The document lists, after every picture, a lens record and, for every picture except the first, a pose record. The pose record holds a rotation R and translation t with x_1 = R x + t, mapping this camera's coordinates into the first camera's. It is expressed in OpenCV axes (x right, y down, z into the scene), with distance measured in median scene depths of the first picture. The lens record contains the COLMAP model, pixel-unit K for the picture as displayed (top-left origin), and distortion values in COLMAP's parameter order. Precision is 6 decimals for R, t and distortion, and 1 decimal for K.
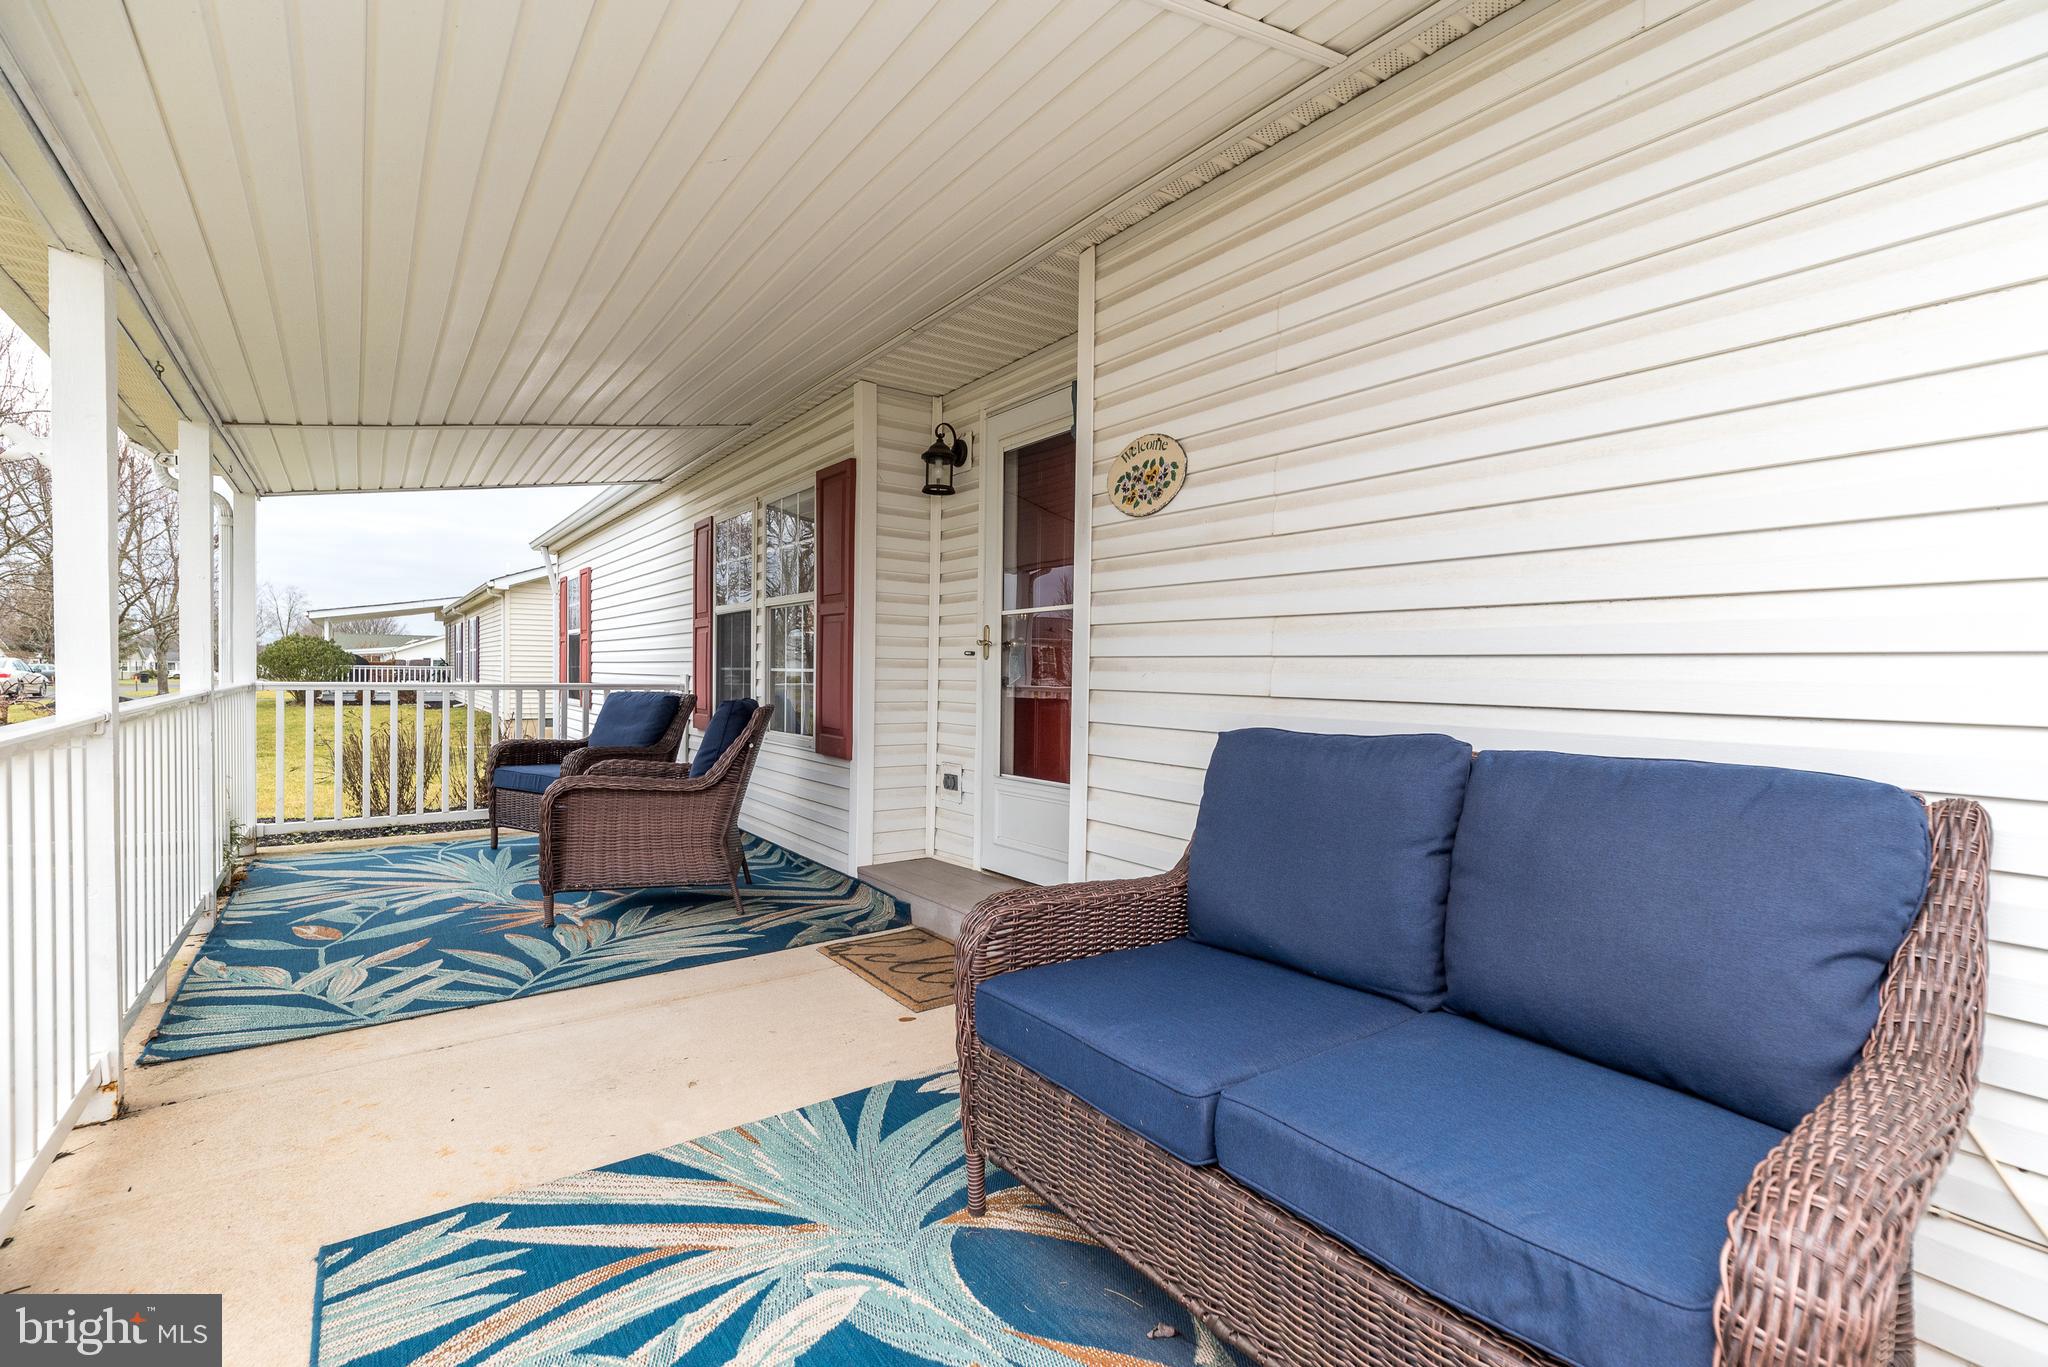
lens RADIAL K [[899.7, 0, 1020.9], [0, 899.7, 686.3], [0, 0, 1]] dist [0.009947, -0.000191]
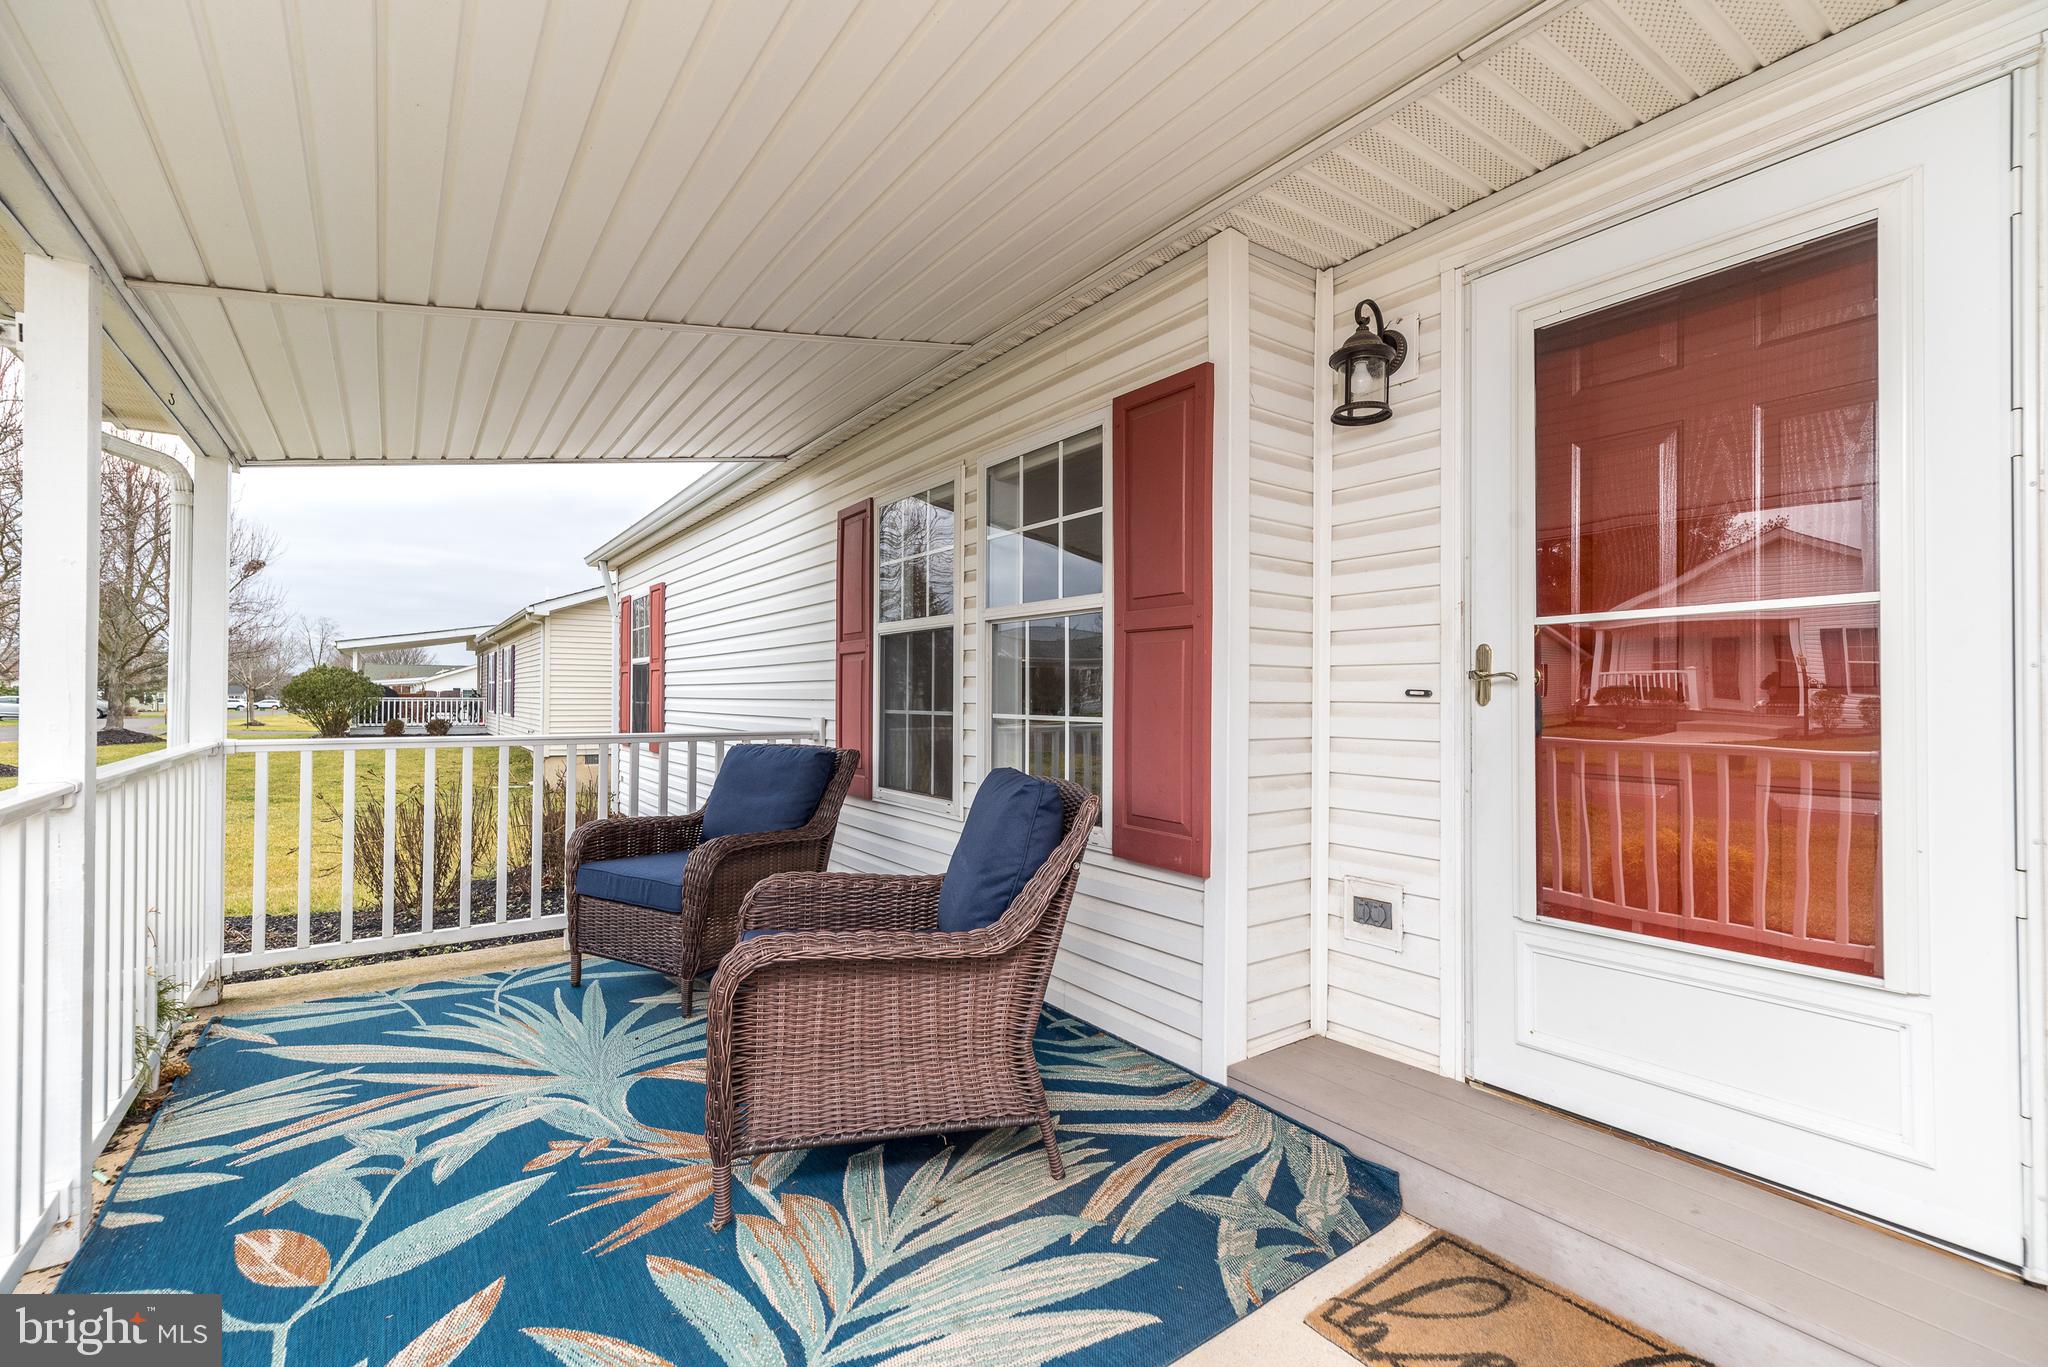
lens RADIAL K [[890.7, 0, 1027.0], [0, 890.7, 686.4], [0, 0, 1]] dist [0.001363, 0.005349]
pose [[0.999909, -0.007384, -0.011333, -0.231467], [0.007069, 0.999594, -0.027588, -0.020690], [0.011532, 0.027506, 0.999555, 0.325552]]
